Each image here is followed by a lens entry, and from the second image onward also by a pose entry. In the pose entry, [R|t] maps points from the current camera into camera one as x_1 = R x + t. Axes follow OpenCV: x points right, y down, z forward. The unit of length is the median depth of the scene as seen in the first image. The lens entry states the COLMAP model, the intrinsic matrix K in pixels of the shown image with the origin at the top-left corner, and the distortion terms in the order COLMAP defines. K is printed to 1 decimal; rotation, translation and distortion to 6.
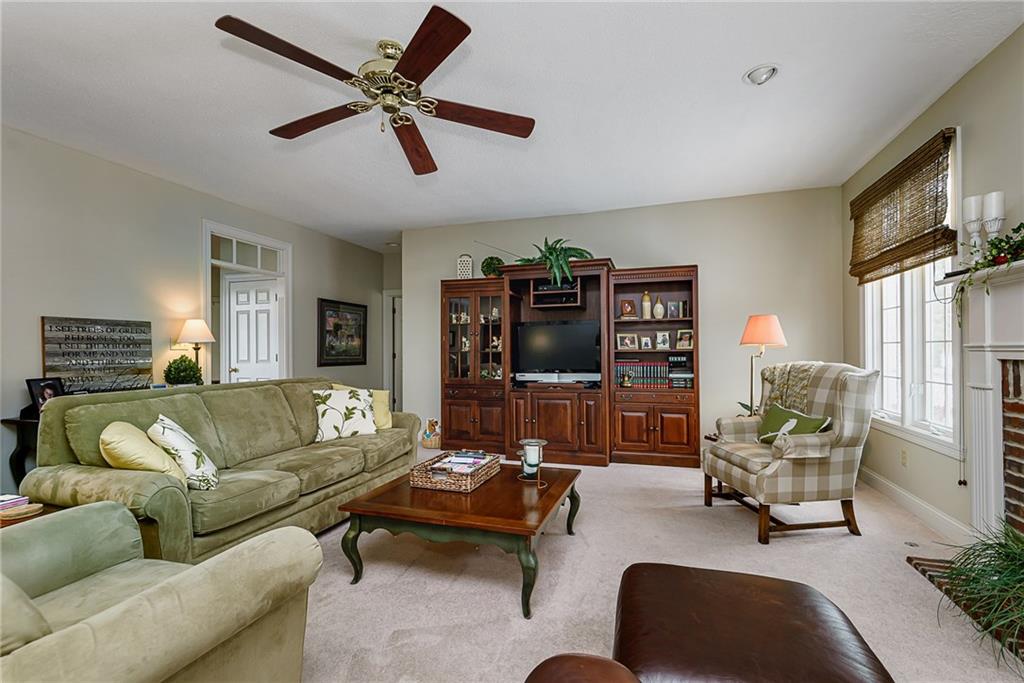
lens RADIAL K [[445.1, 0, 519.2], [0, 445.1, 350.4], [0, 0, 1]] dist [0.003087, 0.000140]
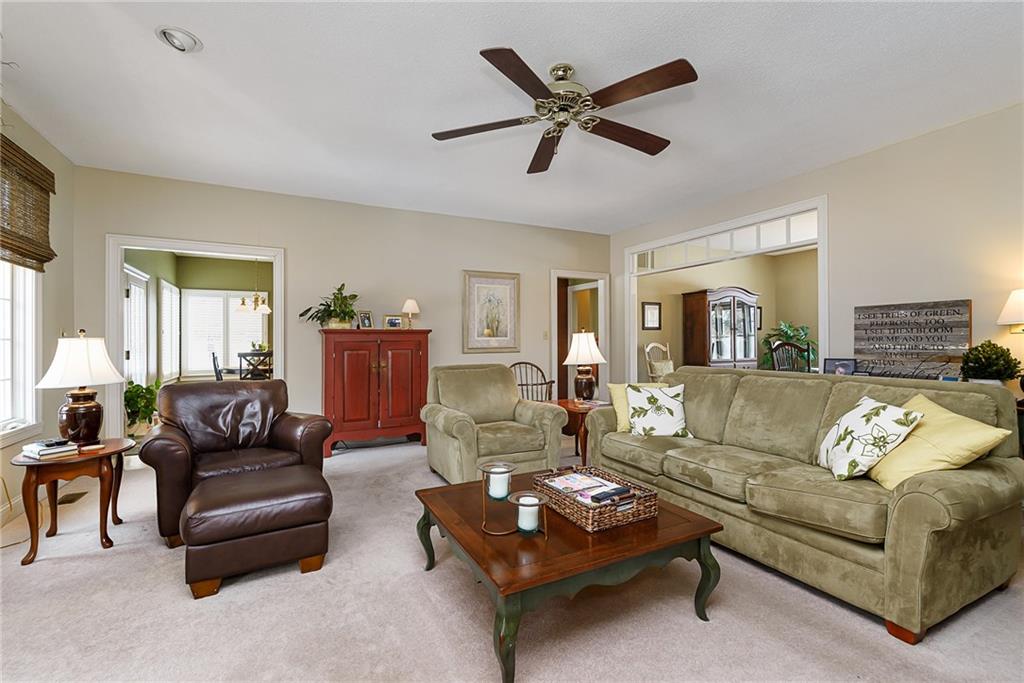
lens RADIAL K [[445.1, 0, 508.9], [0, 445.1, 337.2], [0, 0, 1]] dist [0.003087, 0.000140]
pose [[-0.707151, 0.007327, -0.707025, 0.375769], [0.011404, 0.999934, -0.001043, -0.004407], [0.706971, -0.008801, -0.707188, 1.071724]]
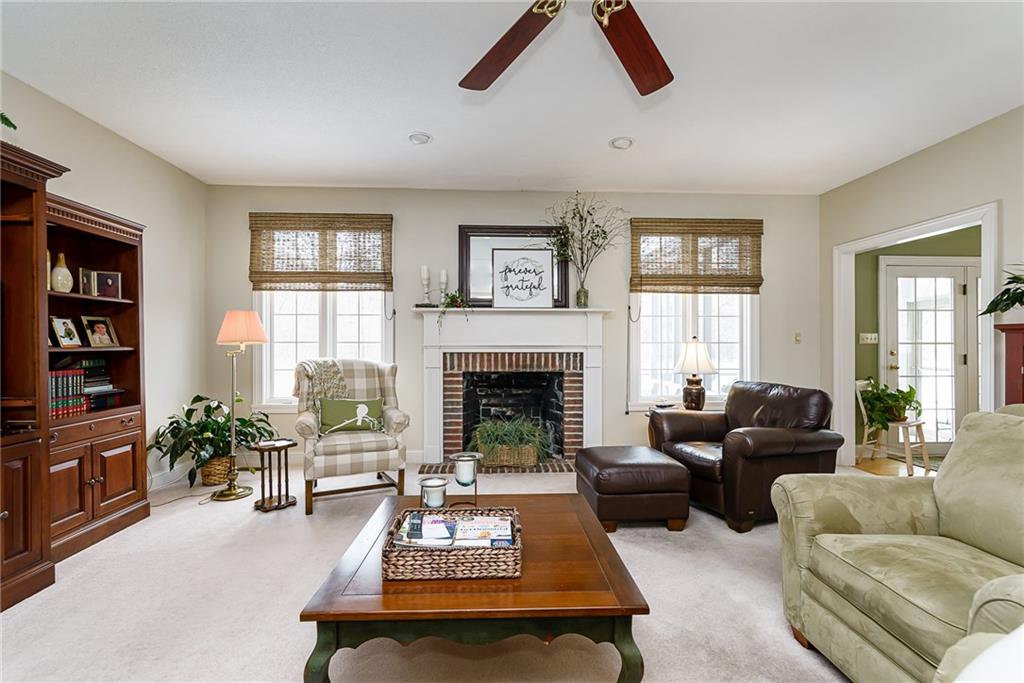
lens RADIAL K [[445.1, 0, 508.7], [0, 445.1, 347.3], [0, 0, 1]] dist [0.003087, 0.000140]
pose [[-0.347845, 0.002961, 0.937548, -0.551426], [0.004156, 0.999990, -0.001616, 0.001328], [-0.937543, 0.003334, -0.347853, 0.849880]]
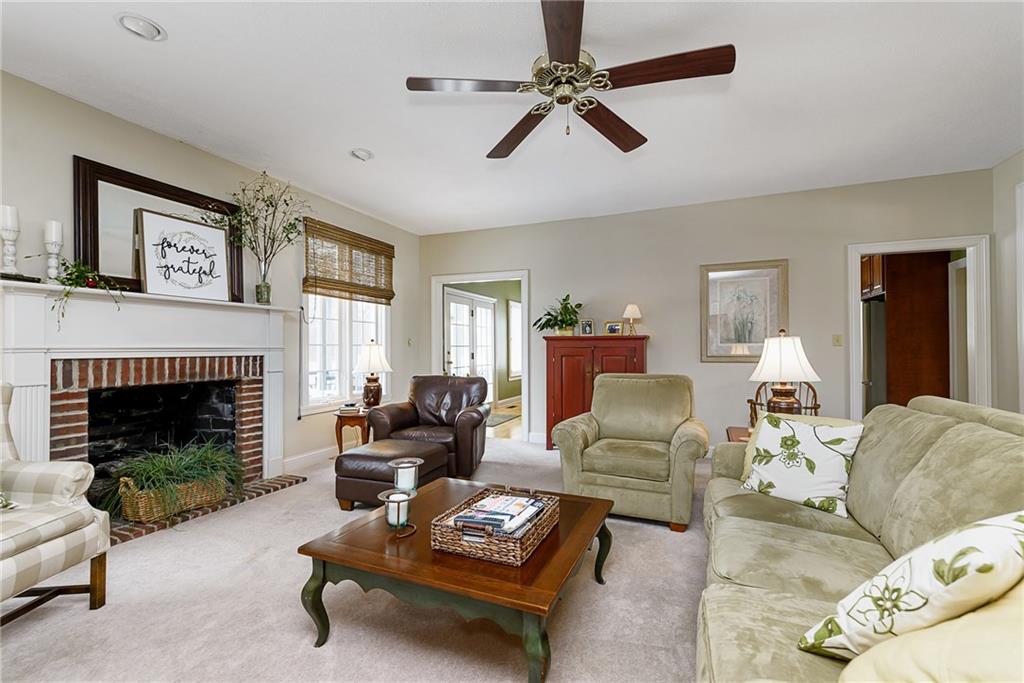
lens RADIAL K [[445.1, 0, 510.3], [0, 445.1, 341.4], [0, 0, 1]] dist [0.003087, 0.000140]
pose [[-0.995657, 0.009535, 0.092607, -0.163480], [0.008420, 0.999887, -0.012420, -0.001413], [-0.092715, -0.011586, -0.995625, 1.250493]]
